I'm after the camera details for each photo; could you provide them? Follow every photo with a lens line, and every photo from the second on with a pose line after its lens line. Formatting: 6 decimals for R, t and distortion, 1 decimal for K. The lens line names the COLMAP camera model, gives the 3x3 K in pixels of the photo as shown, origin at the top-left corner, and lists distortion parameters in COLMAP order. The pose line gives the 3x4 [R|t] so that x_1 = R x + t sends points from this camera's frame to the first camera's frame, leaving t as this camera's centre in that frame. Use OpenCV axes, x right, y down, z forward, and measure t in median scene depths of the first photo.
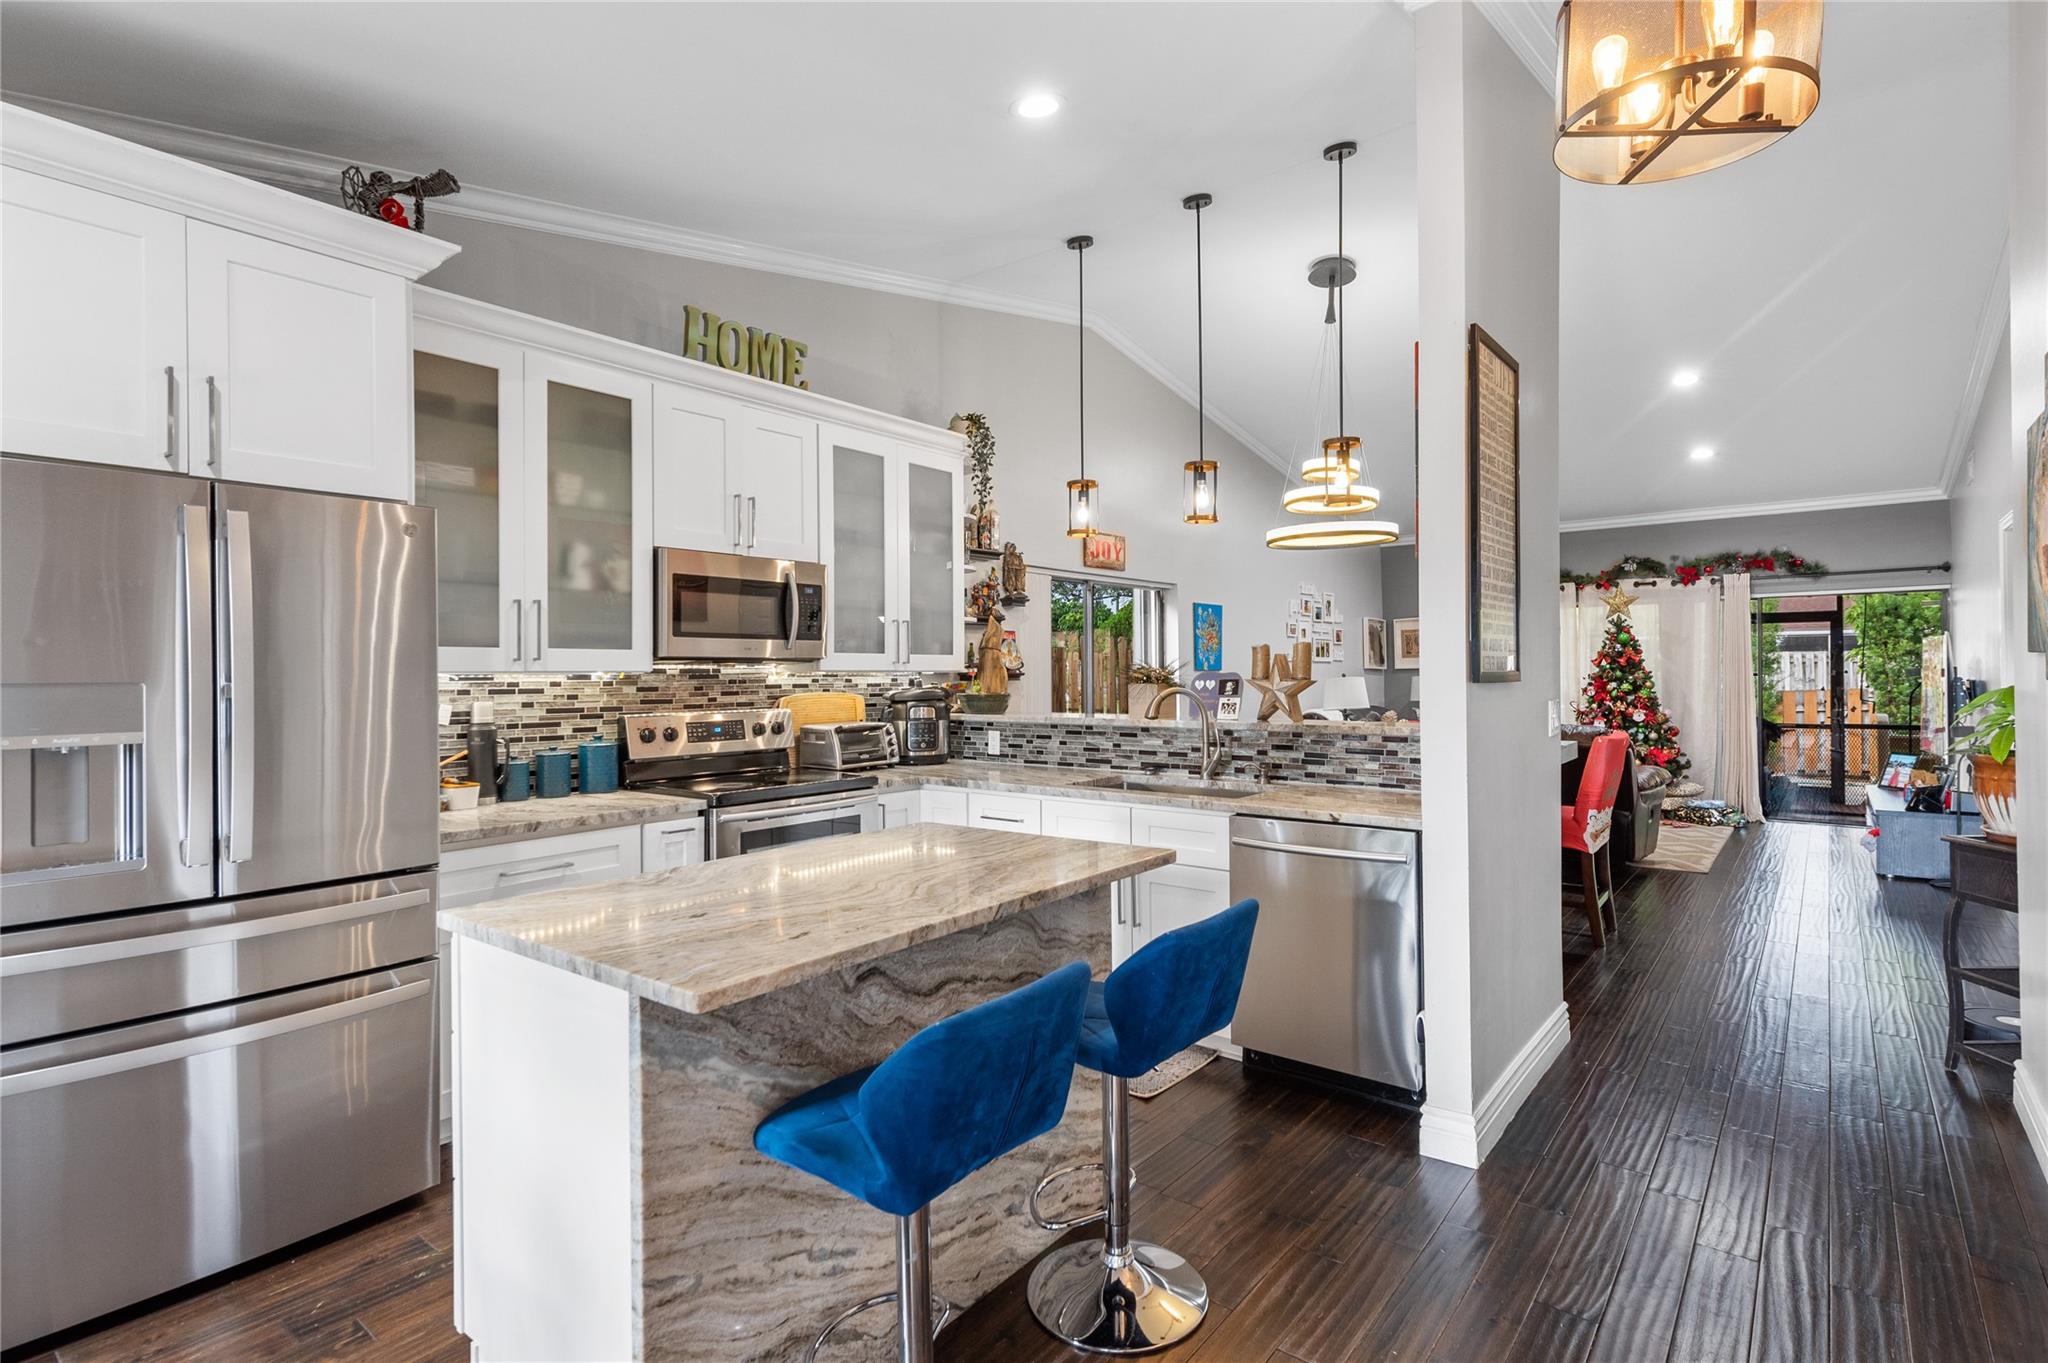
lens RADIAL K [[973.9, 0, 1040.4], [0, 973.9, 670.8], [0, 0, 1]] dist [0.016250, -0.005152]
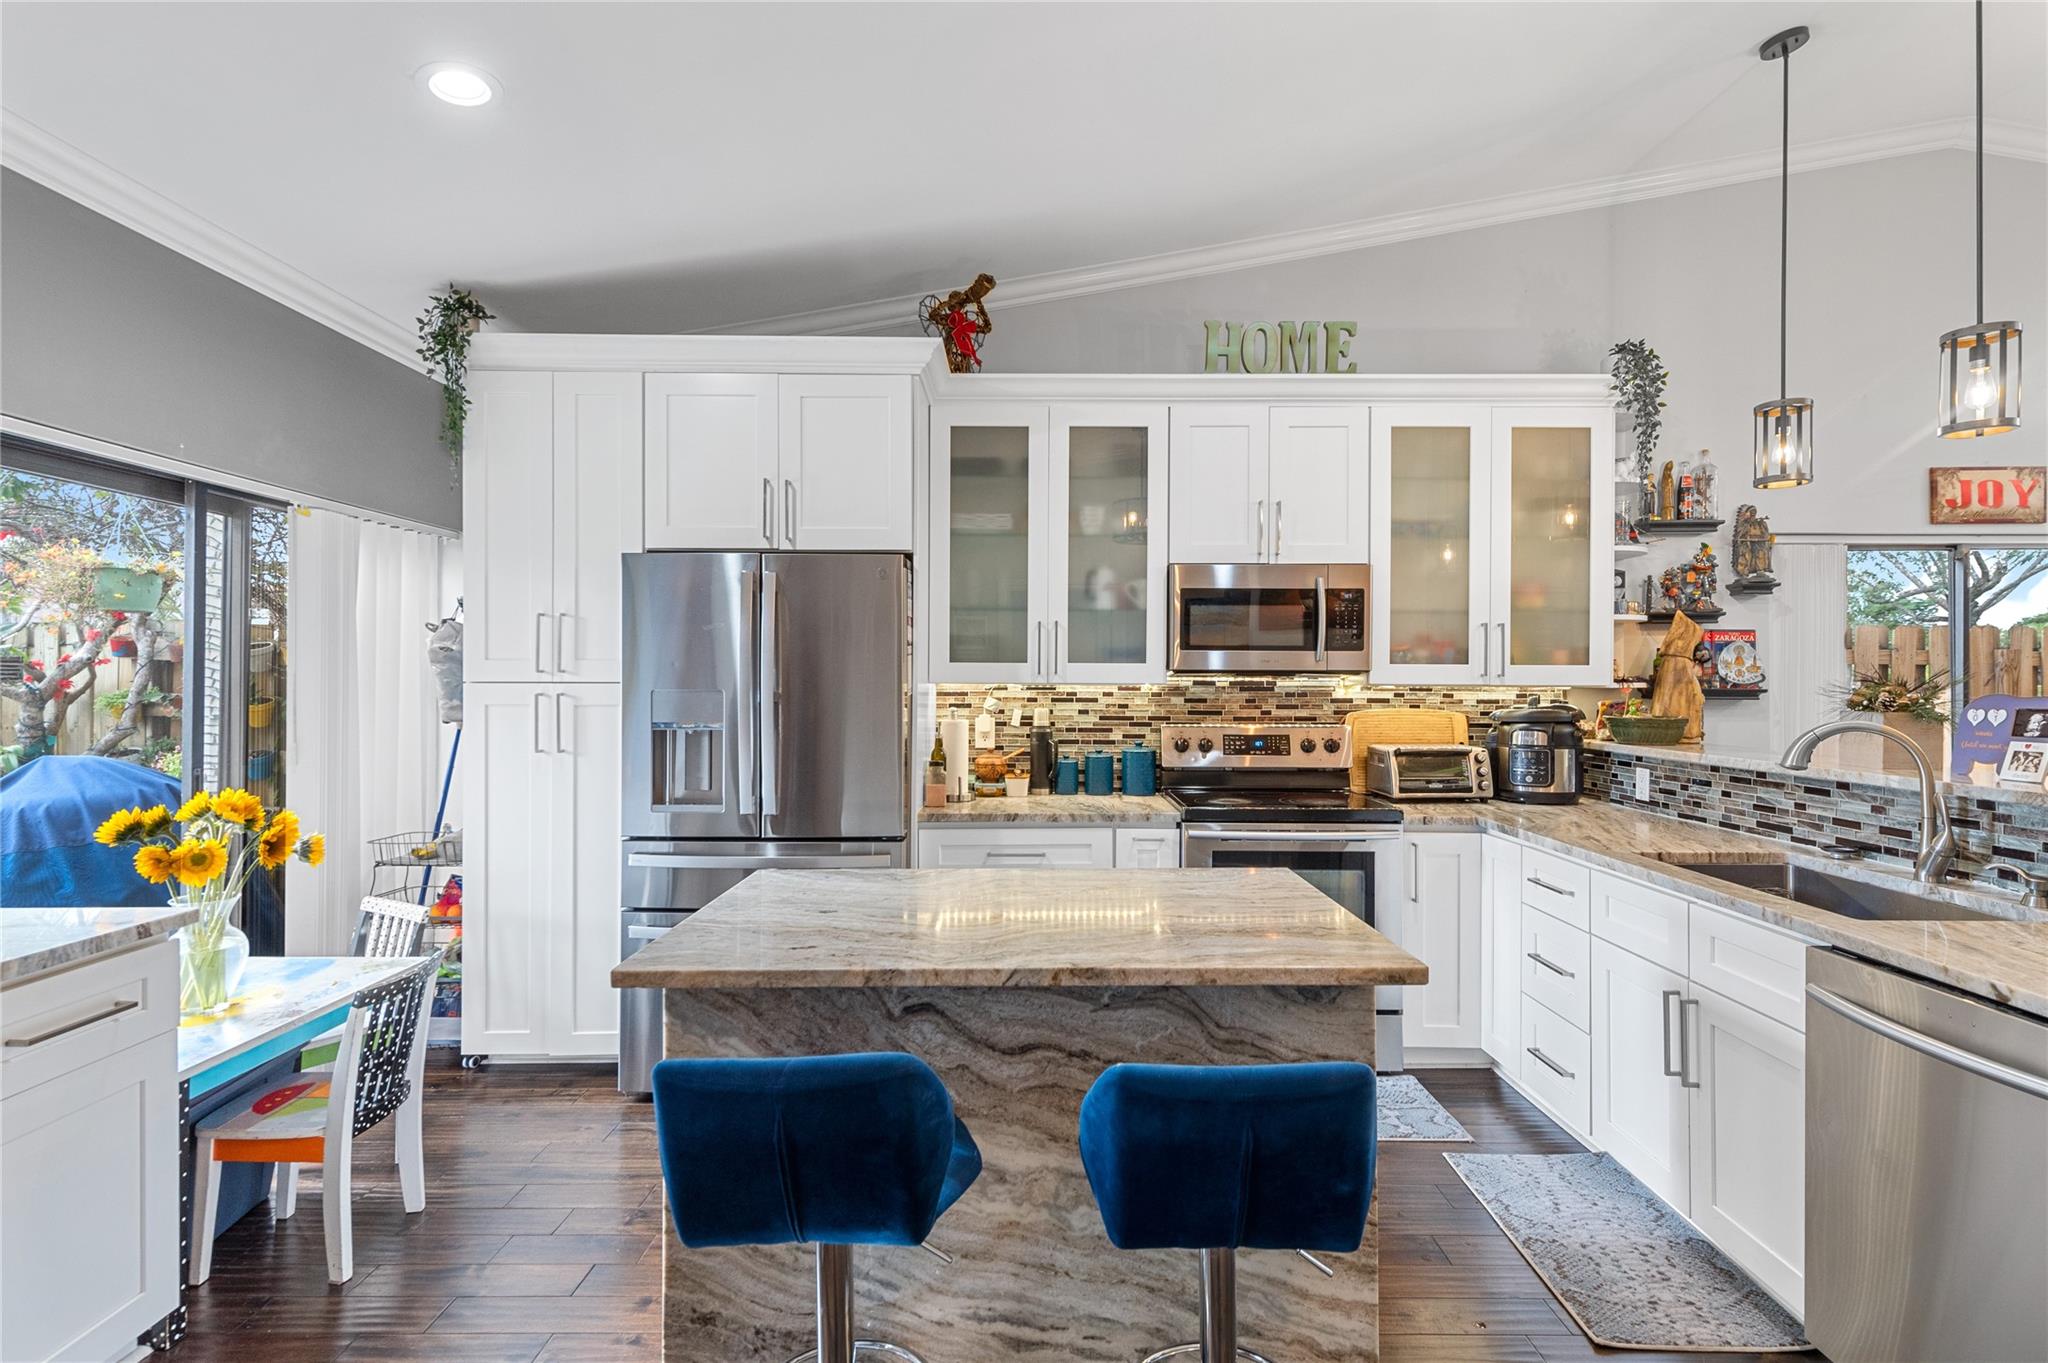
lens RADIAL K [[973.9, 0, 1045.3], [0, 973.9, 676.0], [0, 0, 1]] dist [0.016250, -0.005152]
pose [[0.626687, 0.006041, -0.779248, 0.269496], [-0.005613, 0.999979, 0.003238, -0.008625], [0.779251, 0.002345, 0.626708, 0.204490]]
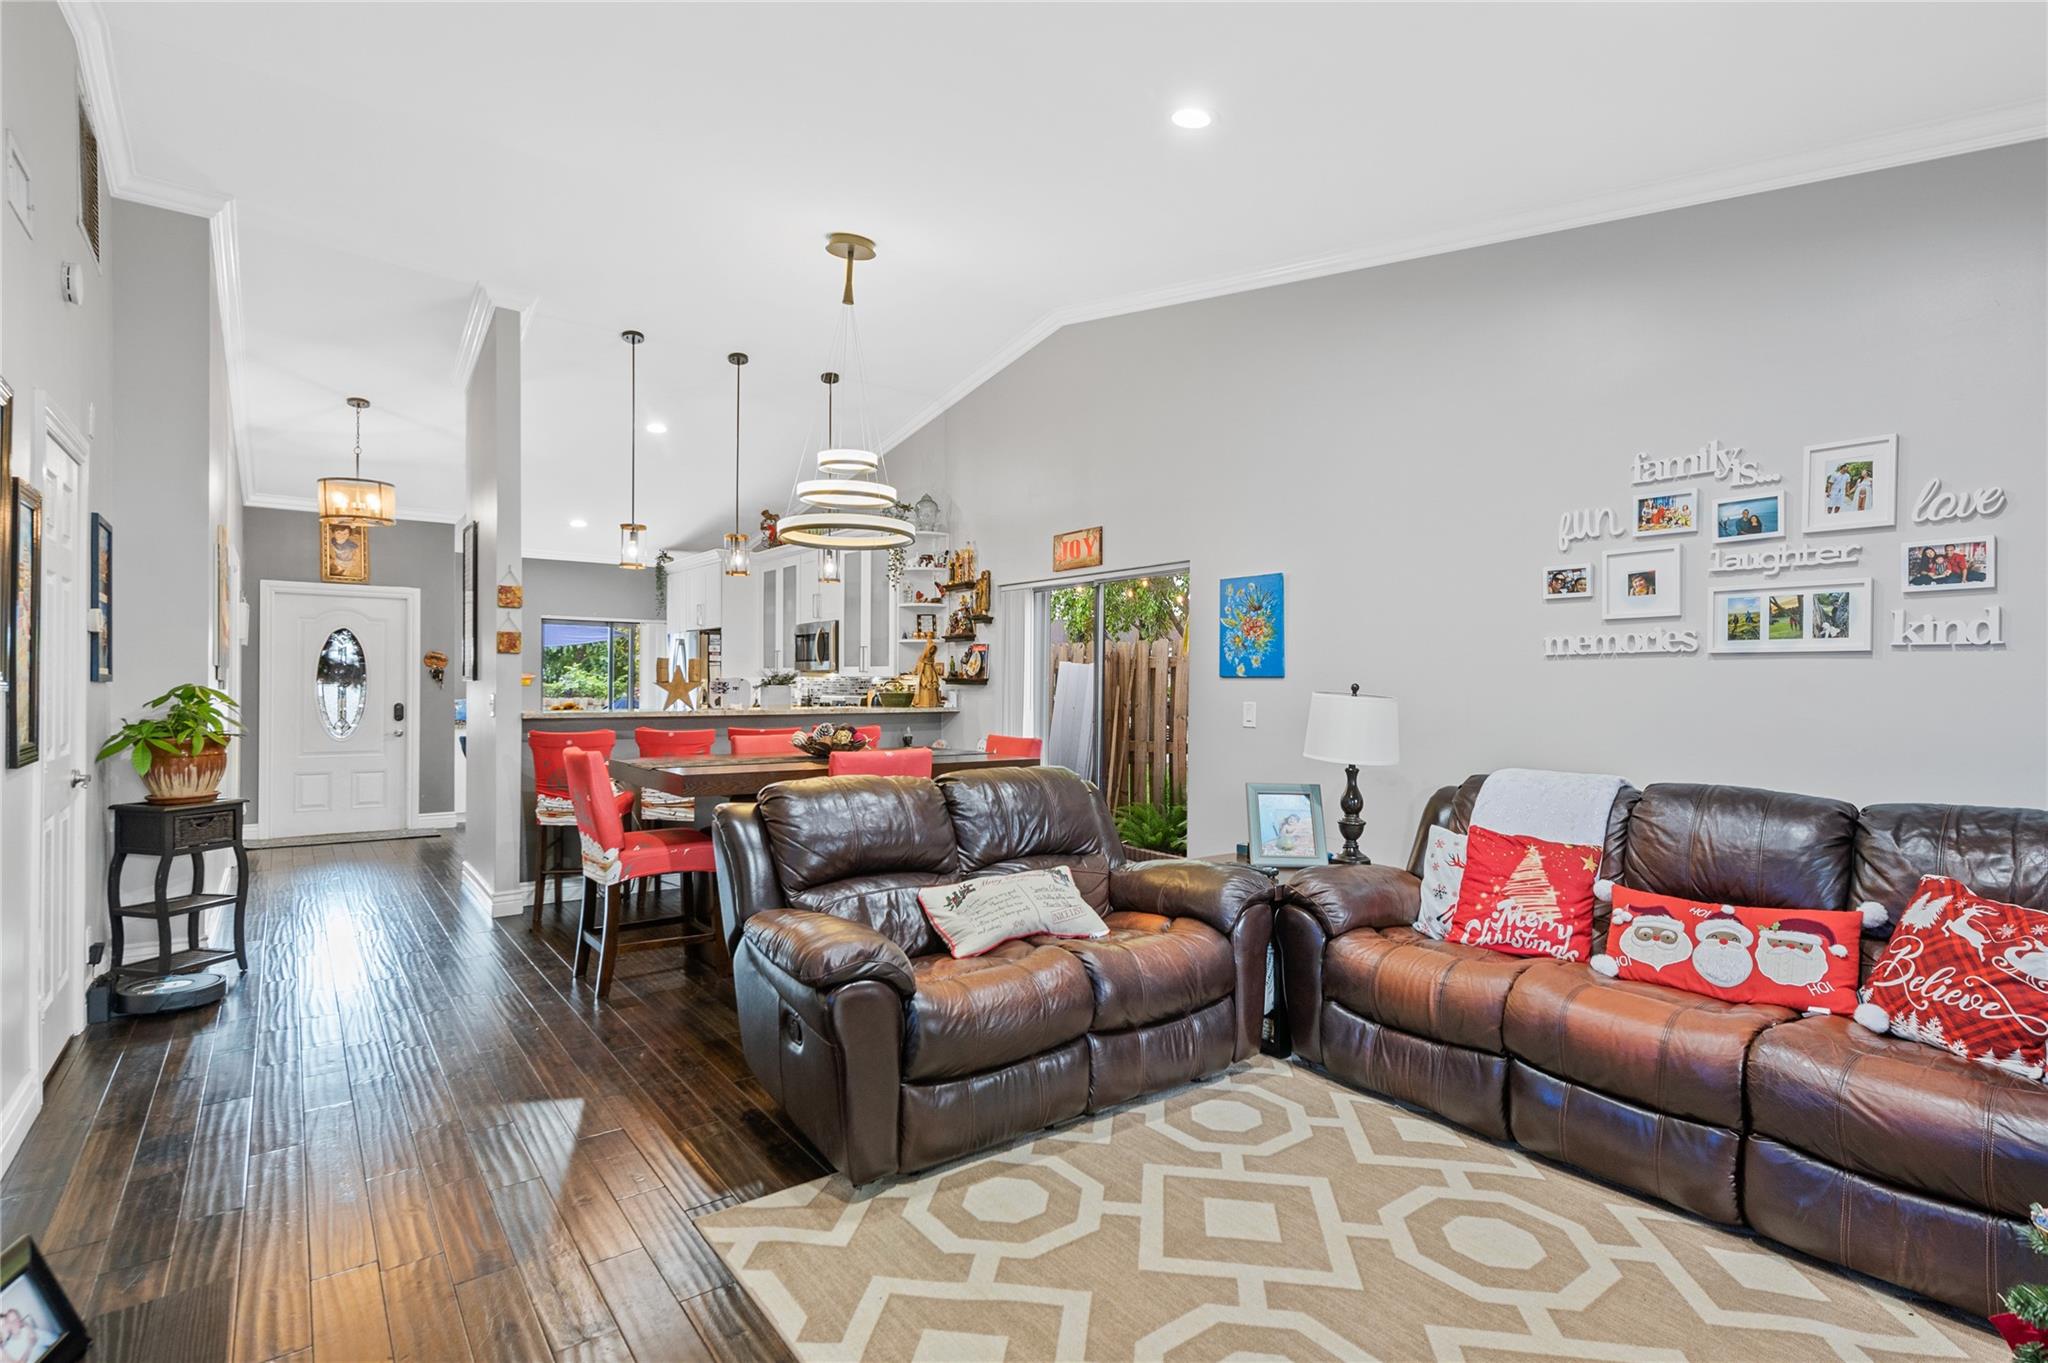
lens RADIAL K [[973.9, 0, 1052.3], [0, 973.9, 687.1], [0, 0, 1]] dist [0.016250, -0.005152]
pose [[-0.228726, 0.010765, -0.973431, 1.464780], [-0.001598, 0.999933, 0.011434, -0.001697], [0.973489, 0.004171, -0.228694, 1.763664]]
